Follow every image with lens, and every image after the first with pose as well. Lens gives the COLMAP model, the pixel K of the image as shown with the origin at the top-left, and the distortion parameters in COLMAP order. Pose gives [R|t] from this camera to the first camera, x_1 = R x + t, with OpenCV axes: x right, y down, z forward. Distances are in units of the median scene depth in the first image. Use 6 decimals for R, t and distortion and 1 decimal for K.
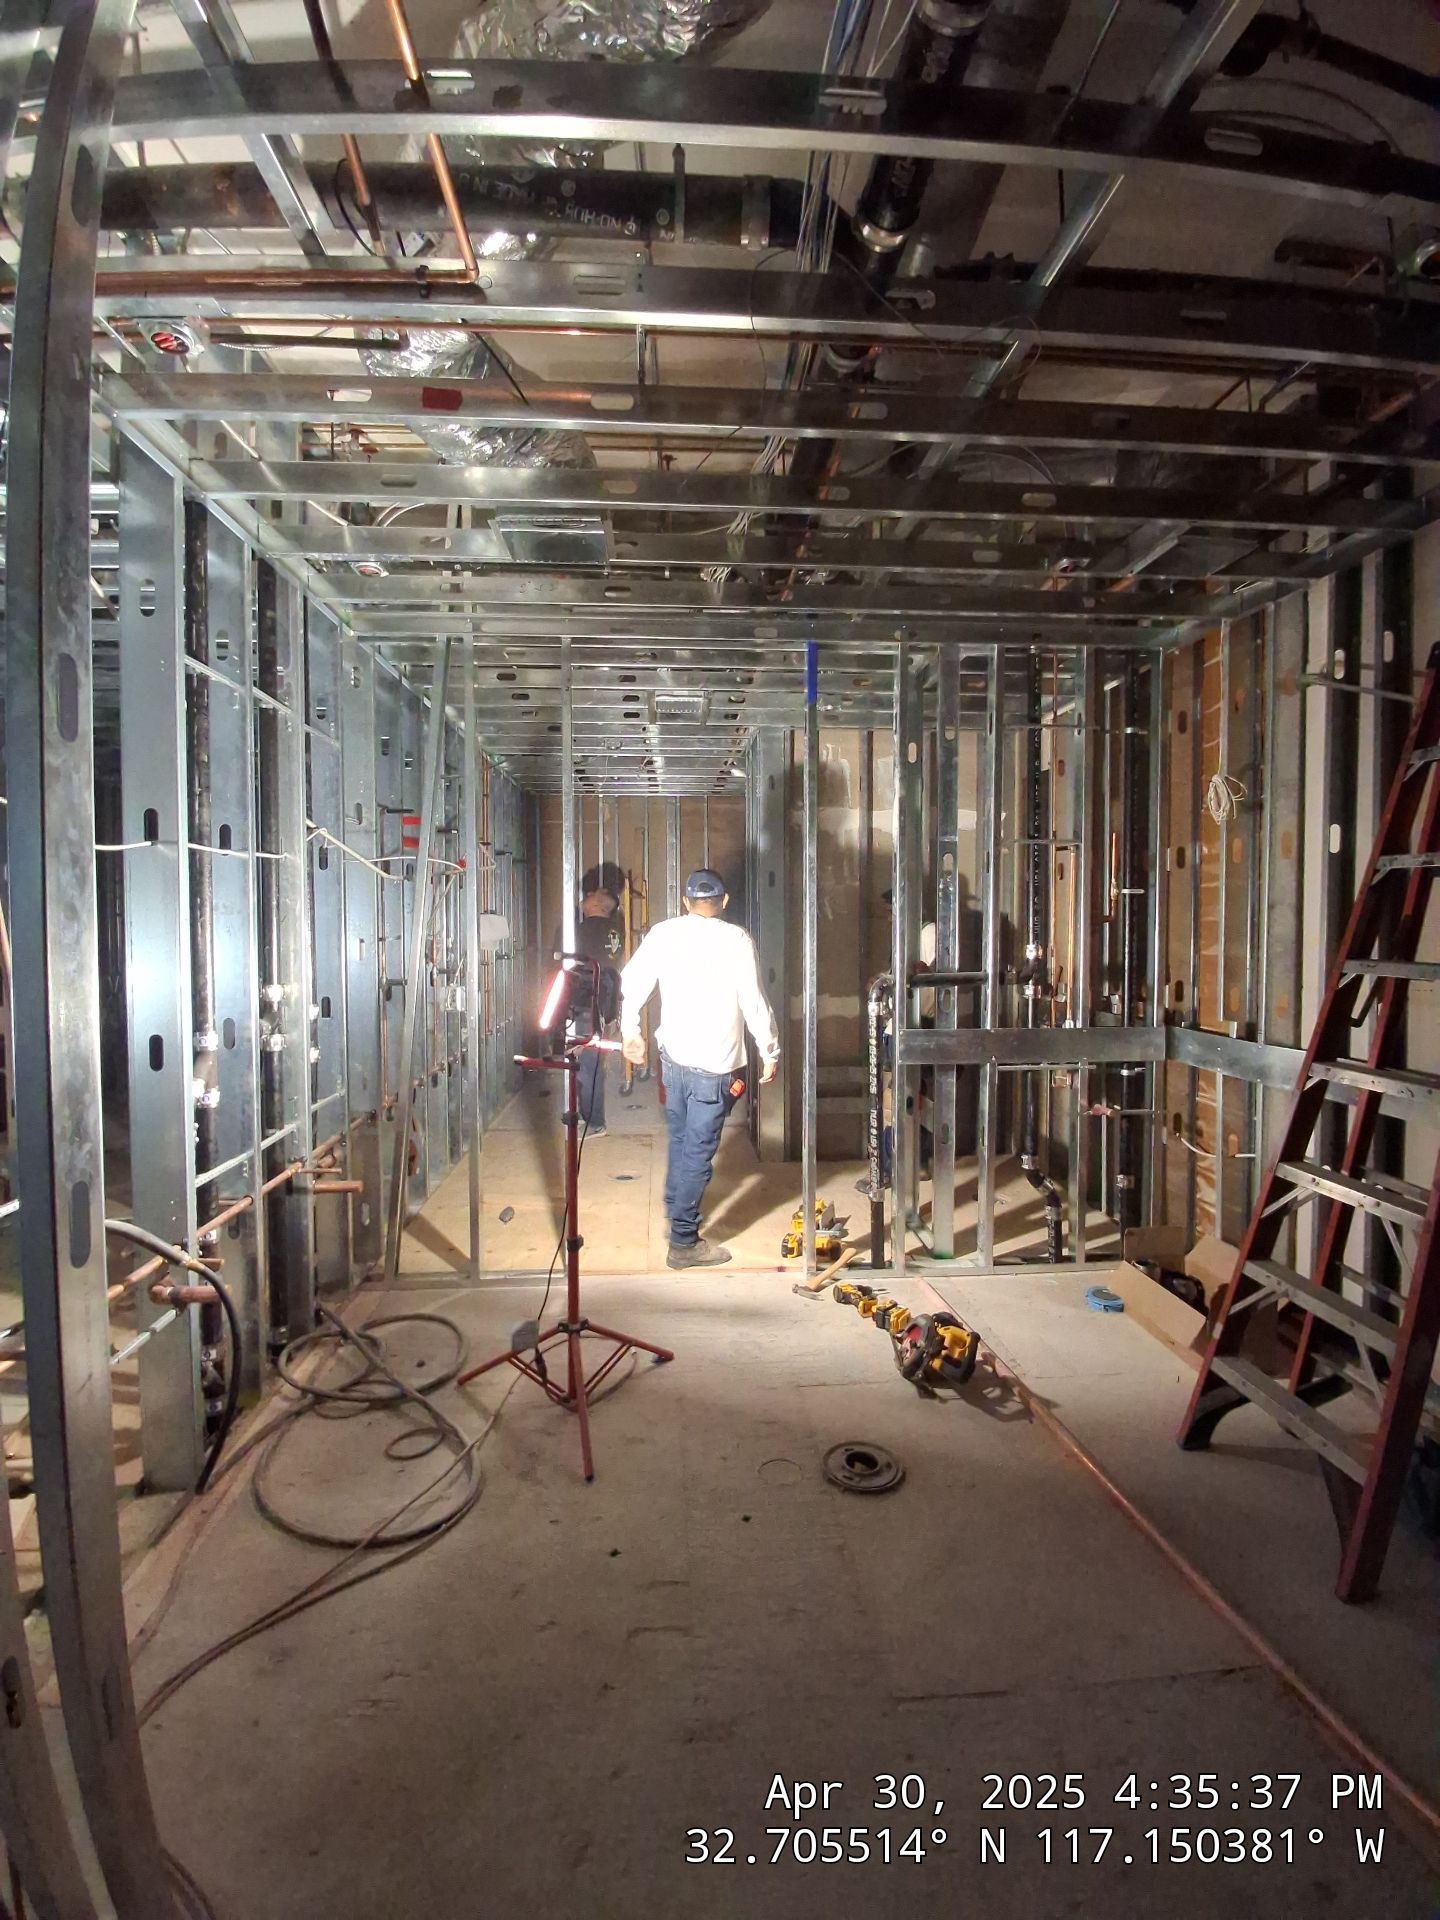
lens RADIAL K [[877.3, 0, 714.7], [0, 877.3, 947.8], [0, 0, 1]] dist [0.006260, -0.025673]
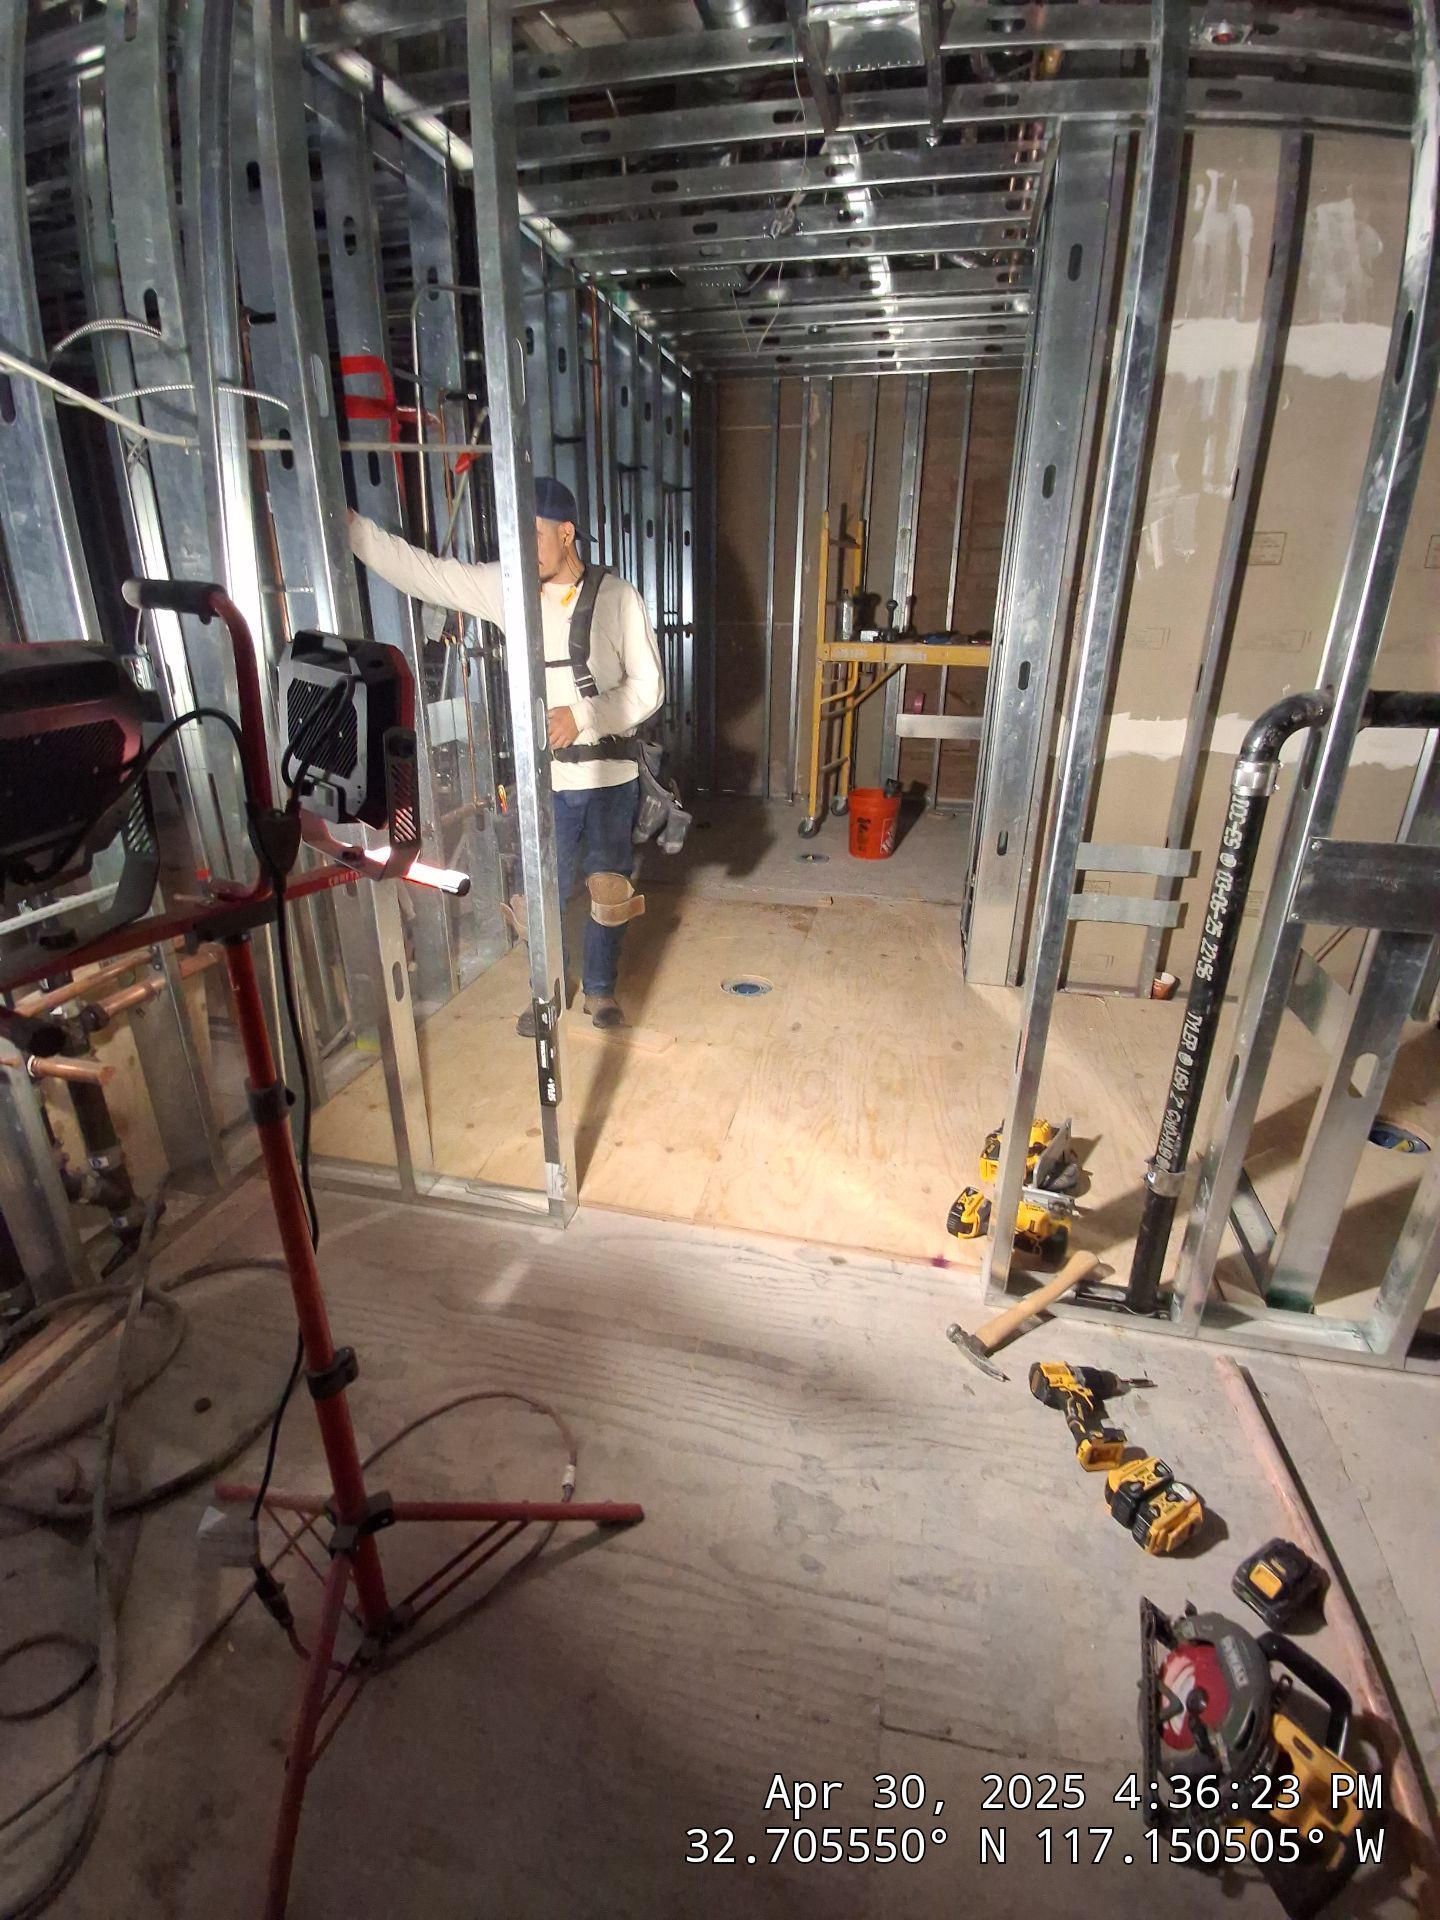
lens RADIAL K [[877.3, 0, 718.0], [0, 877.3, 952.2], [0, 0, 1]] dist [0.006260, -0.025673]
pose [[0.957217, 0.114051, -0.265946, 0.077371], [-0.016373, 0.938927, 0.343726, 0.014654], [0.288906, -0.324666, 0.900625, 0.632027]]
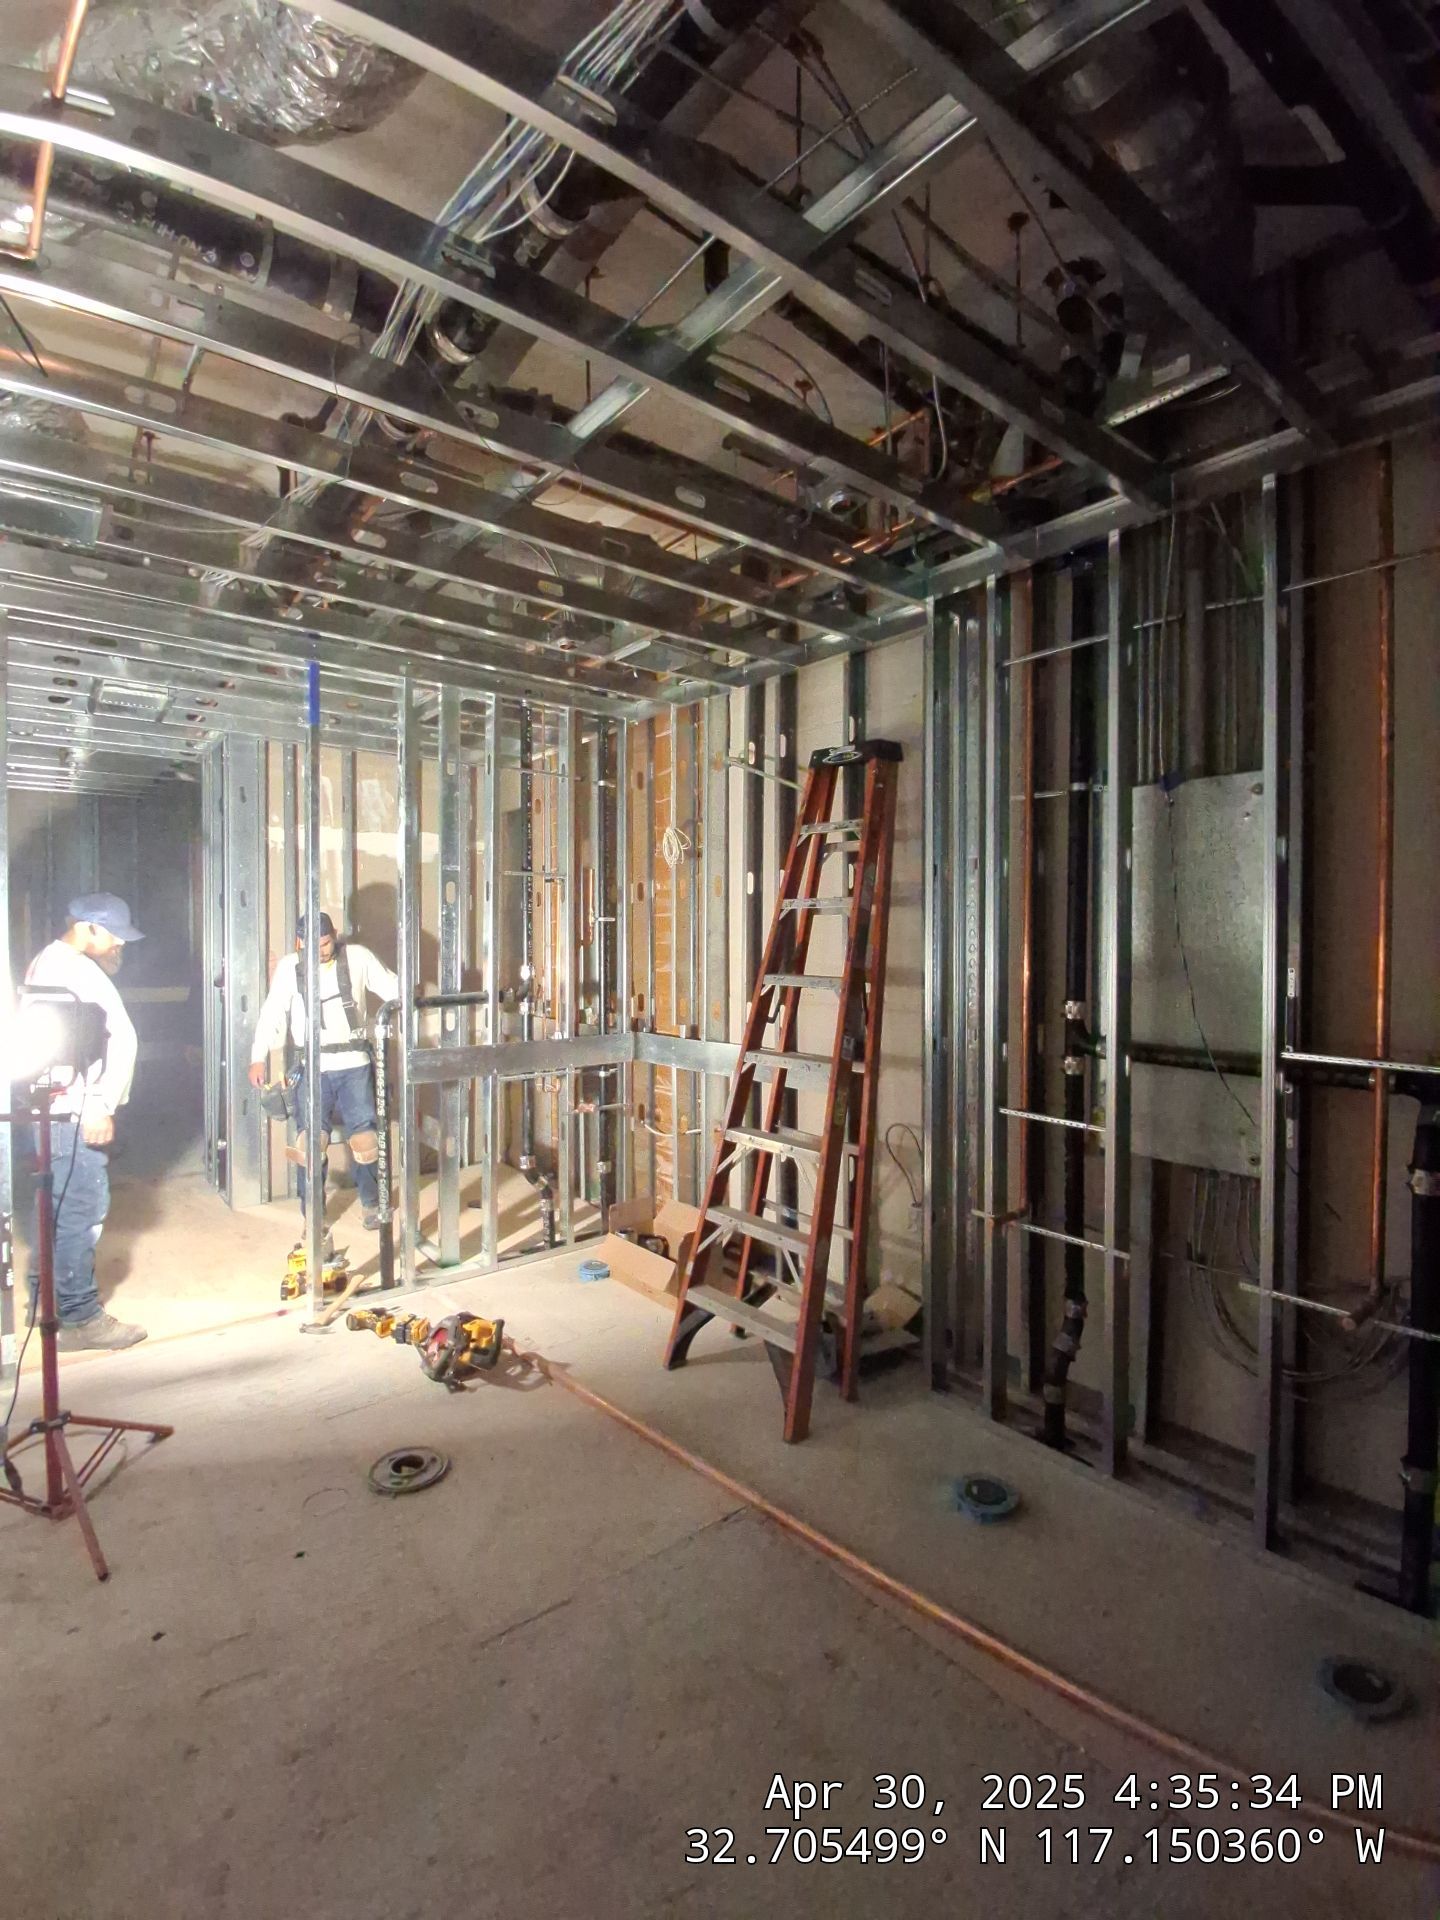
lens RADIAL K [[877.3, 0, 713.8], [0, 877.3, 948.1], [0, 0, 1]] dist [0.006260, -0.025673]
pose [[0.819587, -0.004947, 0.572934, -0.094844], [0.017493, 0.999713, -0.016392, -0.004646], [-0.572688, 0.023457, 0.819438, -0.059004]]
